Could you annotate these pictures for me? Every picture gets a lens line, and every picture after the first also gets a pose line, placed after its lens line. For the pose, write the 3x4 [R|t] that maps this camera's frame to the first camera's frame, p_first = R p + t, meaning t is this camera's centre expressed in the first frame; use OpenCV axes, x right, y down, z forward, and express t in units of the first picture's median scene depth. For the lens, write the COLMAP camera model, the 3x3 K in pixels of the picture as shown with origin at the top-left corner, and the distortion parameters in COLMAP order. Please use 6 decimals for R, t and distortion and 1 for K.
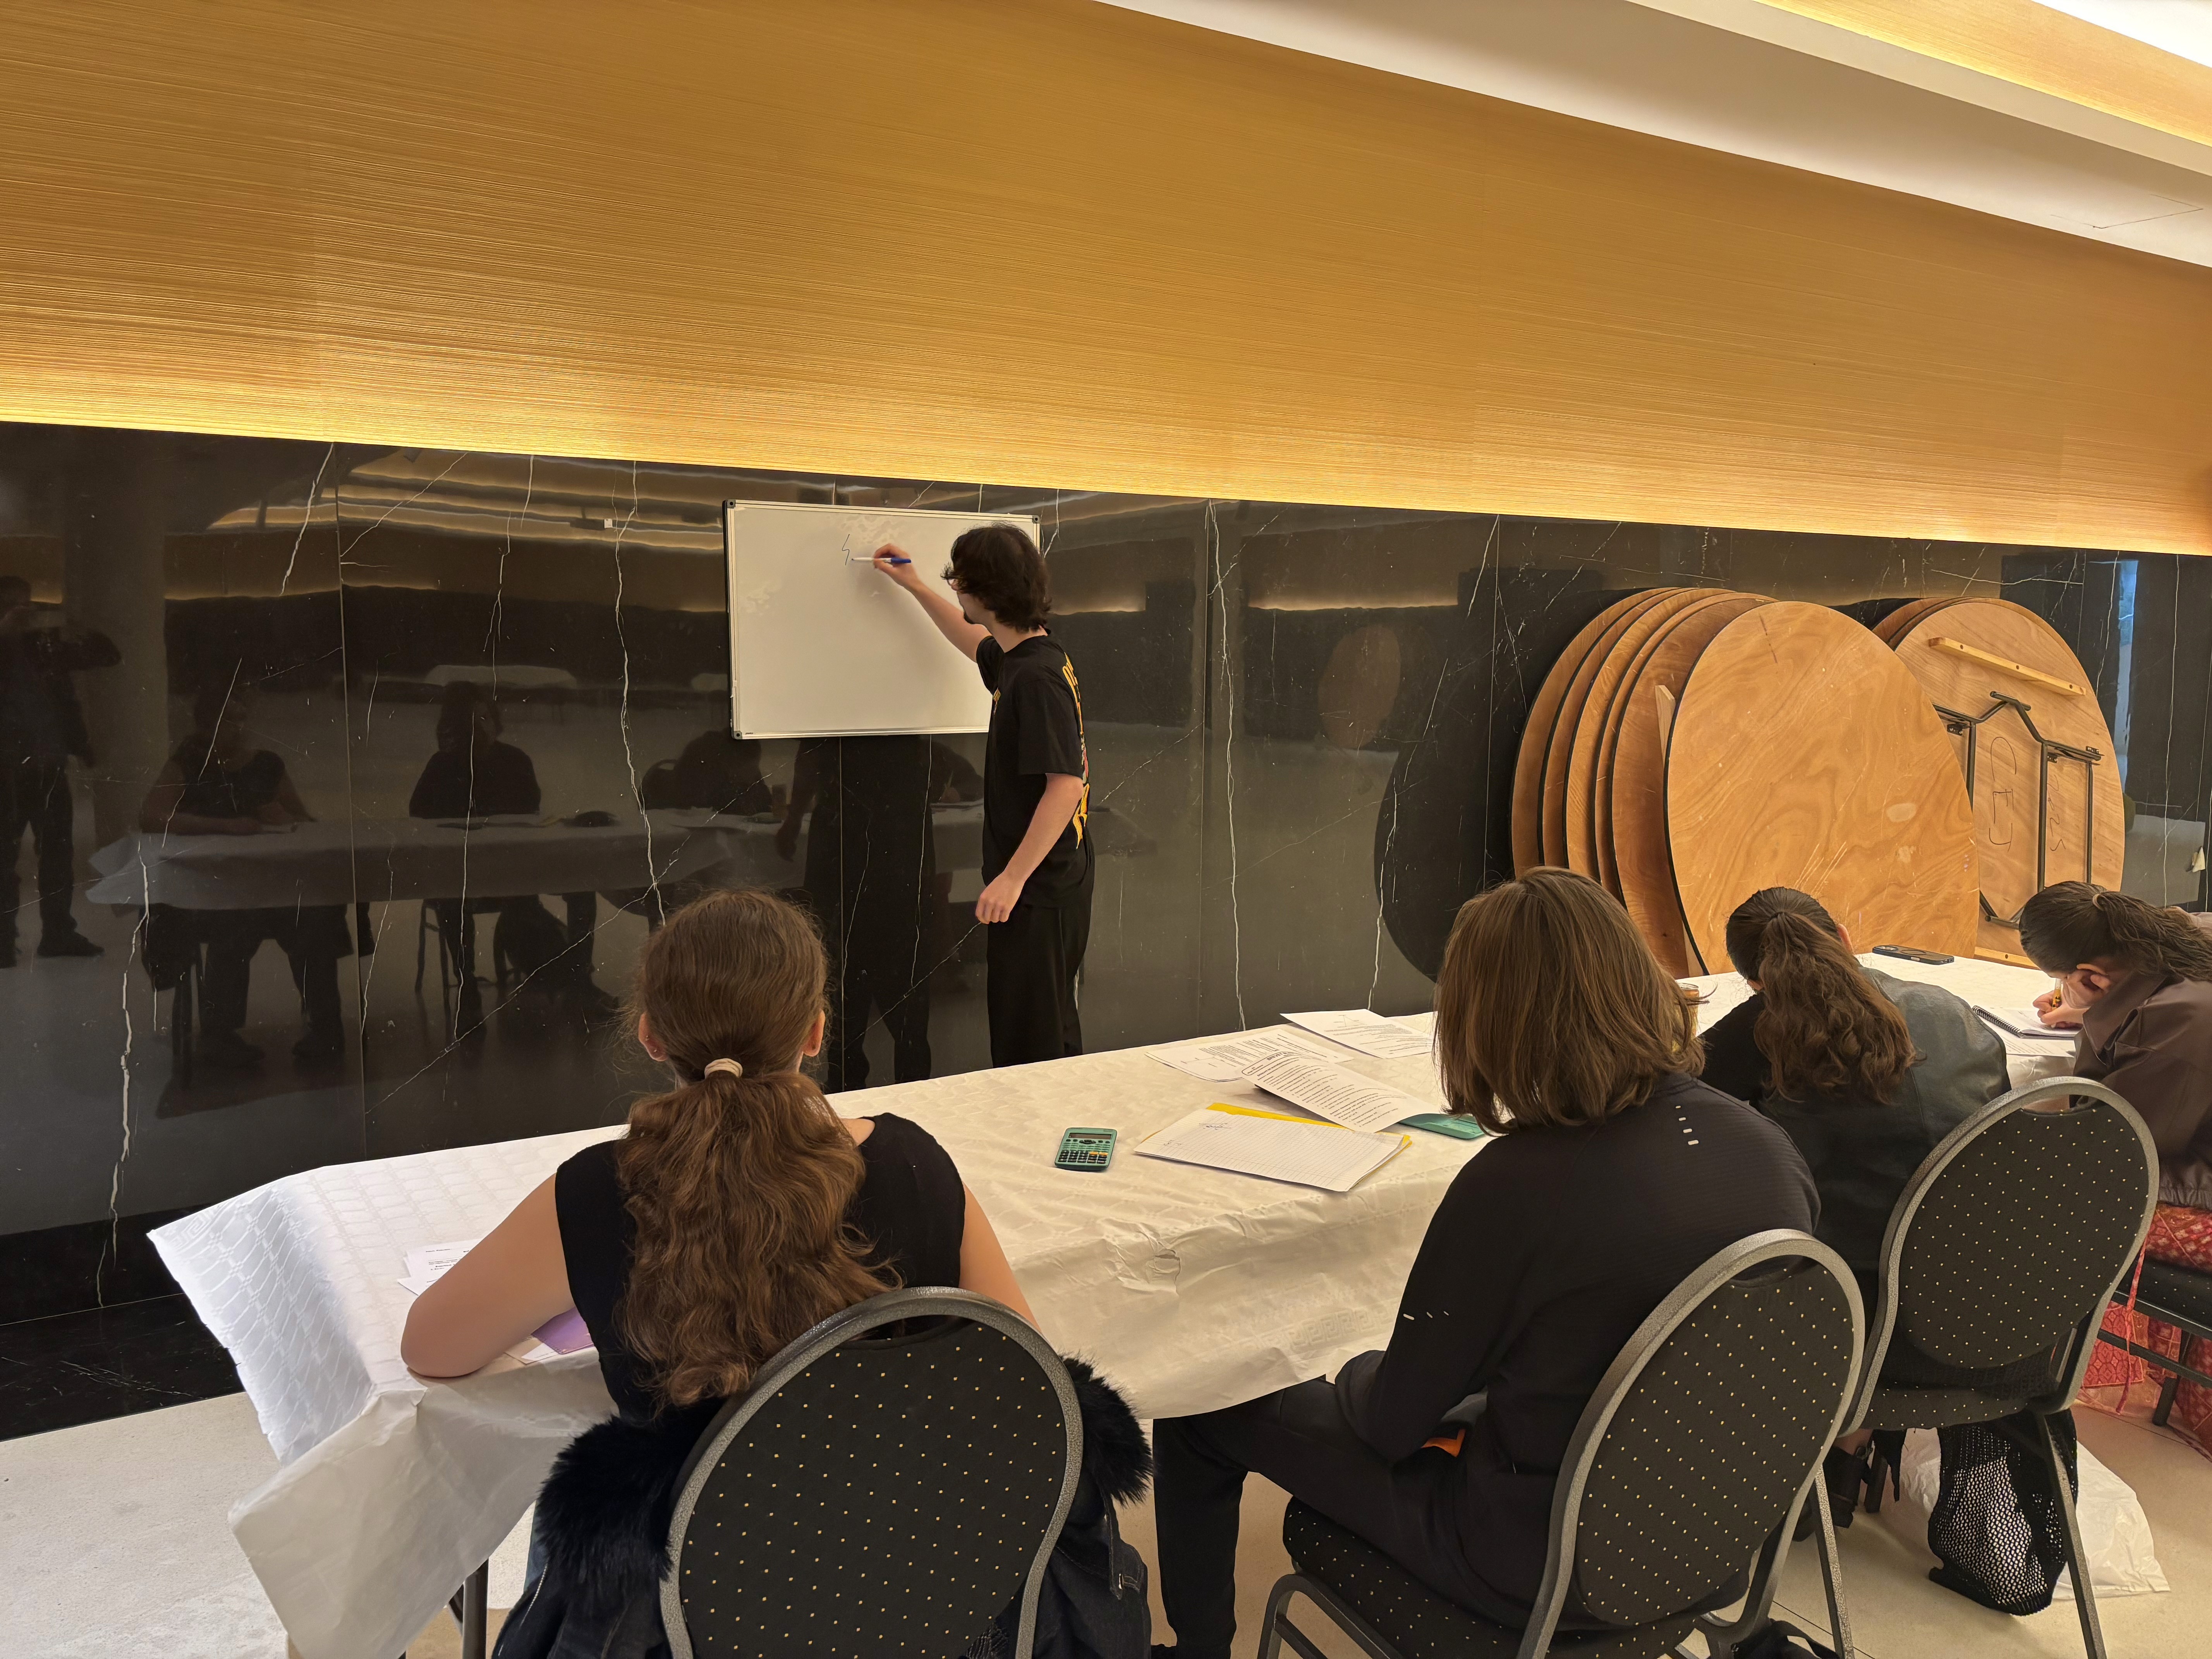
lens RADIAL K [[1684.7, 0, 1109.4], [0, 1684.7, 826.0], [0, 0, 1]] dist [0.040932, -0.030420]
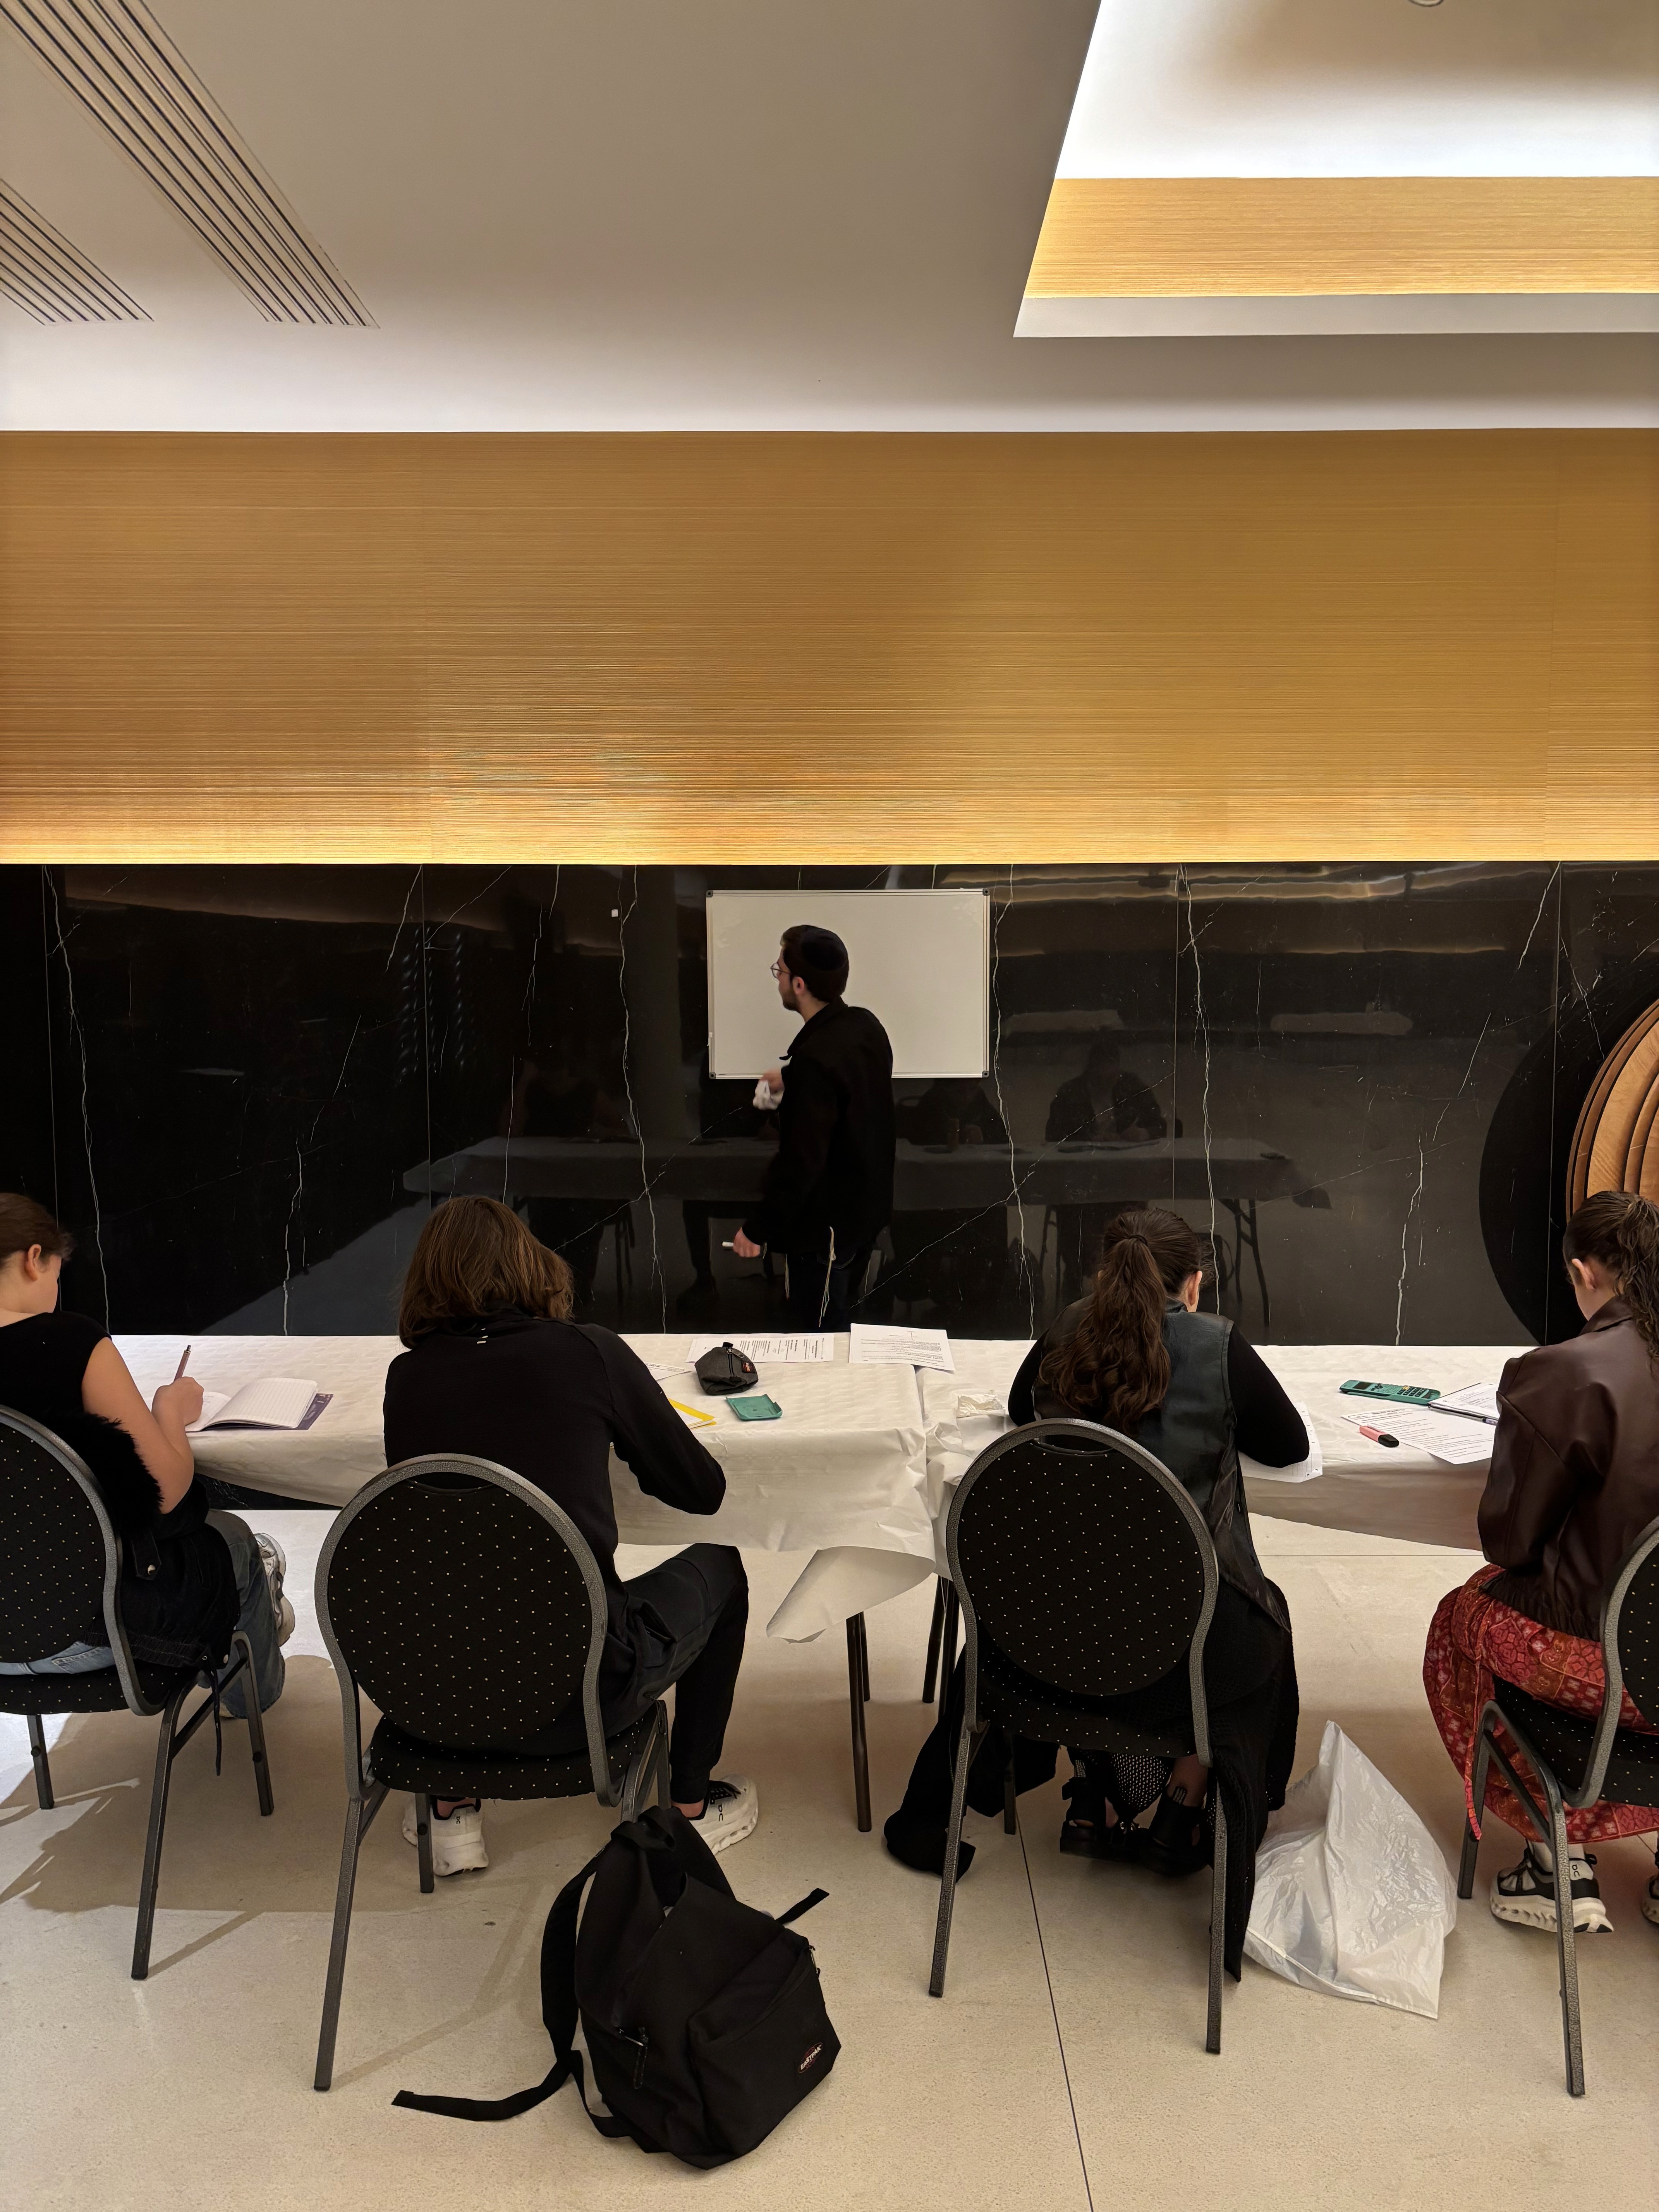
lens RADIAL K [[1661.1, 0, 840.4], [0, 1661.1, 1104.3], [0, 0, 1]] dist [0.048090, -0.048487]
pose [[0.843993, 0.033688, -0.535295, 0.397709], [-0.052976, 0.998381, -0.020695, -0.009185], [0.533732, 0.045824, 0.844411, 0.009298]]
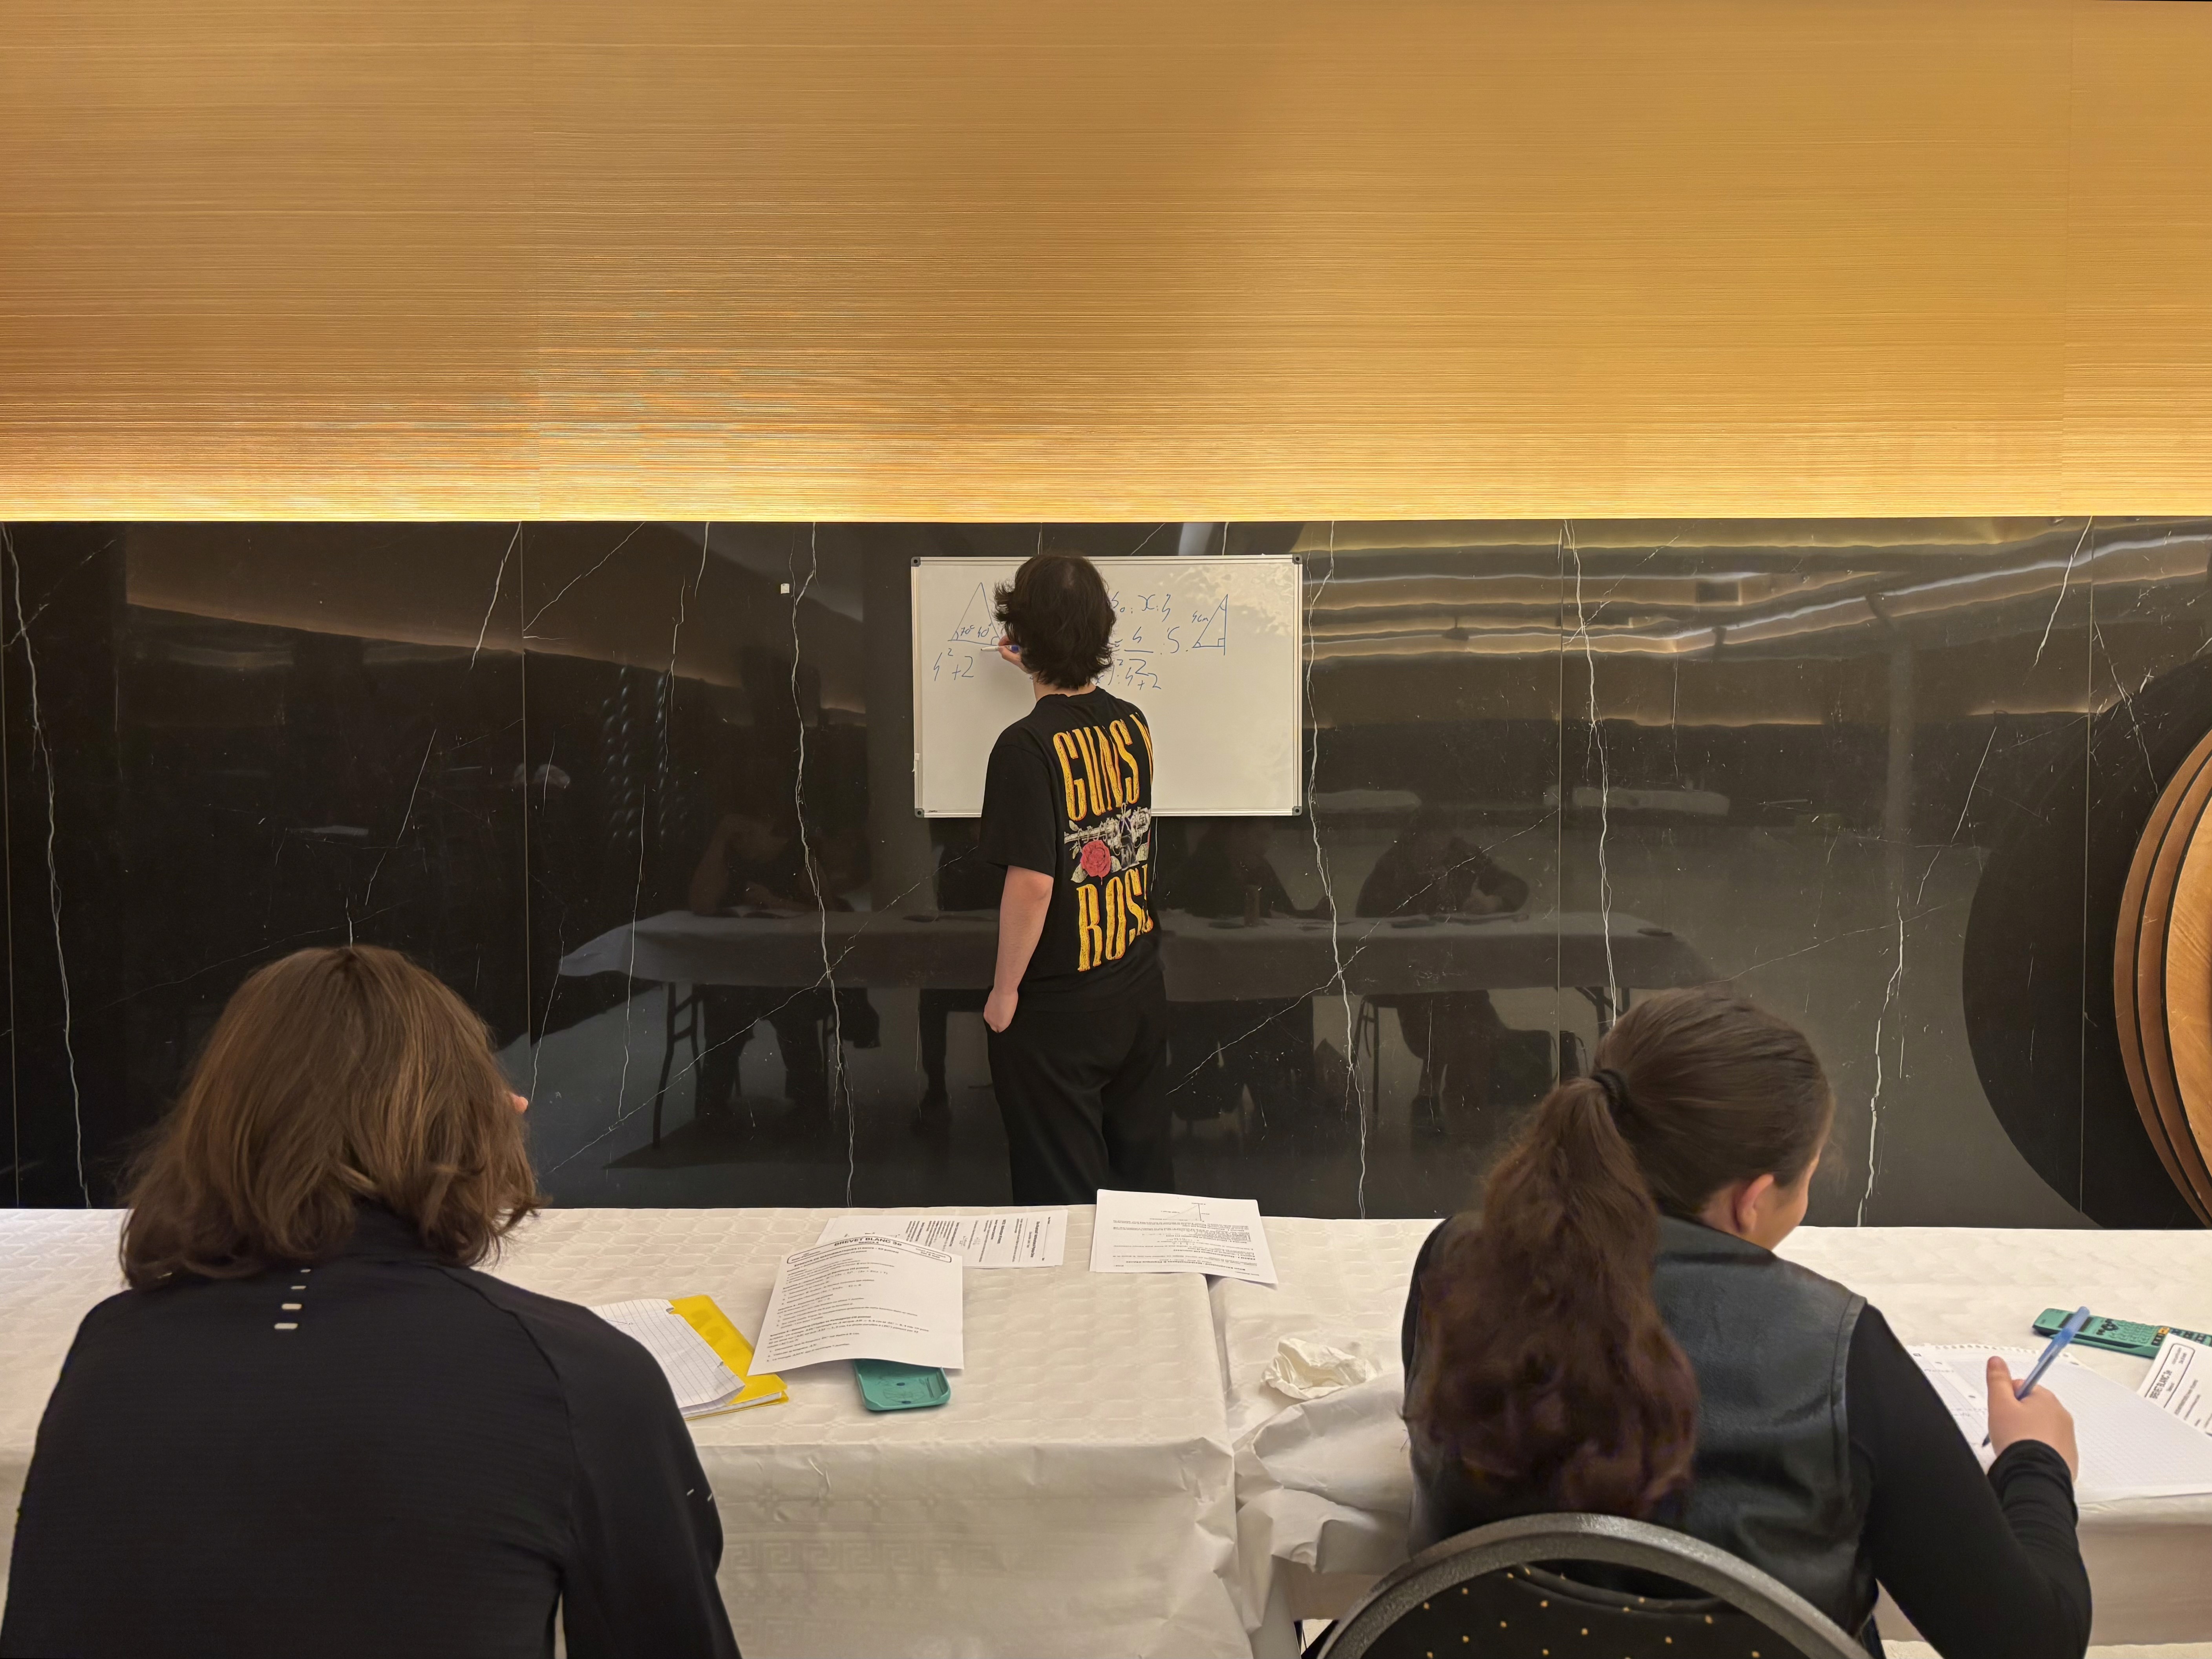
lens RADIAL K [[1684.8, 0, 1109.4], [0, 1684.8, 826.0], [0, 0, 1]] dist [0.040932, -0.030420]
pose [[0.841574, 0.011718, -0.540014, 0.271064], [-0.053730, 0.996622, -0.062109, 0.002976], [0.537462, 0.081284, 0.839361, 0.226503]]
